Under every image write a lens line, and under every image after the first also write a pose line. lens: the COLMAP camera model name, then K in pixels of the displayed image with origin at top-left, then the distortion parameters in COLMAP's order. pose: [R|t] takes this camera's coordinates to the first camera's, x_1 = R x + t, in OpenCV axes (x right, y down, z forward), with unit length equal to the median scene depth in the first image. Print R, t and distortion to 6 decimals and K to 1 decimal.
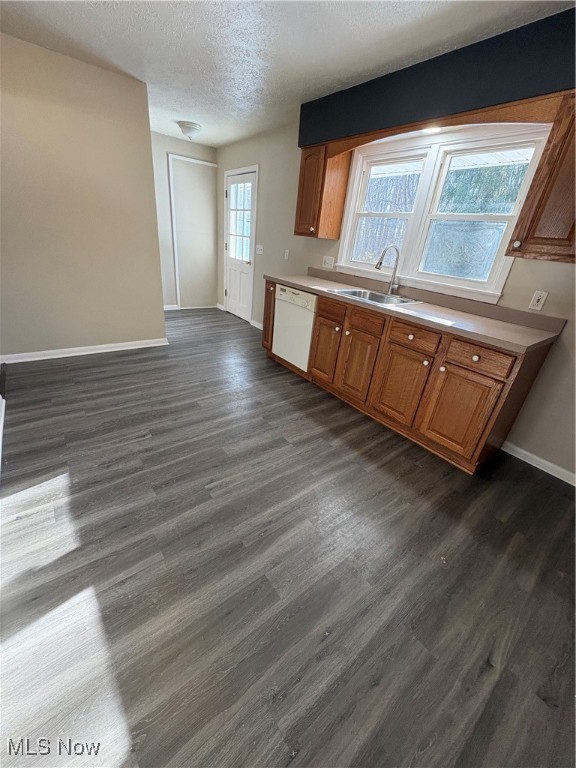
lens RADIAL K [[307.4, 0, 286.8], [0, 307.4, 382.3], [0, 0, 1]] dist [0.000263, 0.000393]
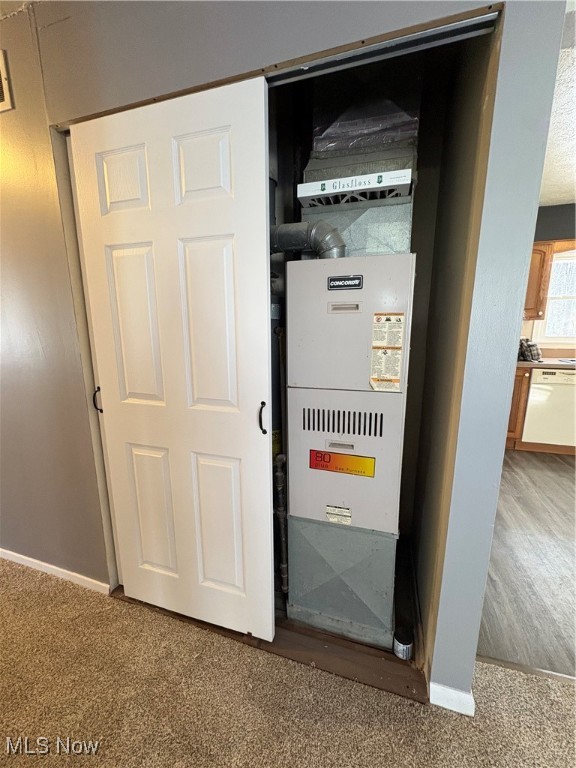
lens RADIAL K [[307.4, 0, 287.5], [0, 307.4, 385.9], [0, 0, 1]] dist [0.000263, 0.000393]
pose [[0.802233, -0.211942, 0.558124, -1.719961], [0.329232, 0.936917, -0.117445, -0.597789], [-0.498024, 0.277971, 0.821404, 0.897557]]
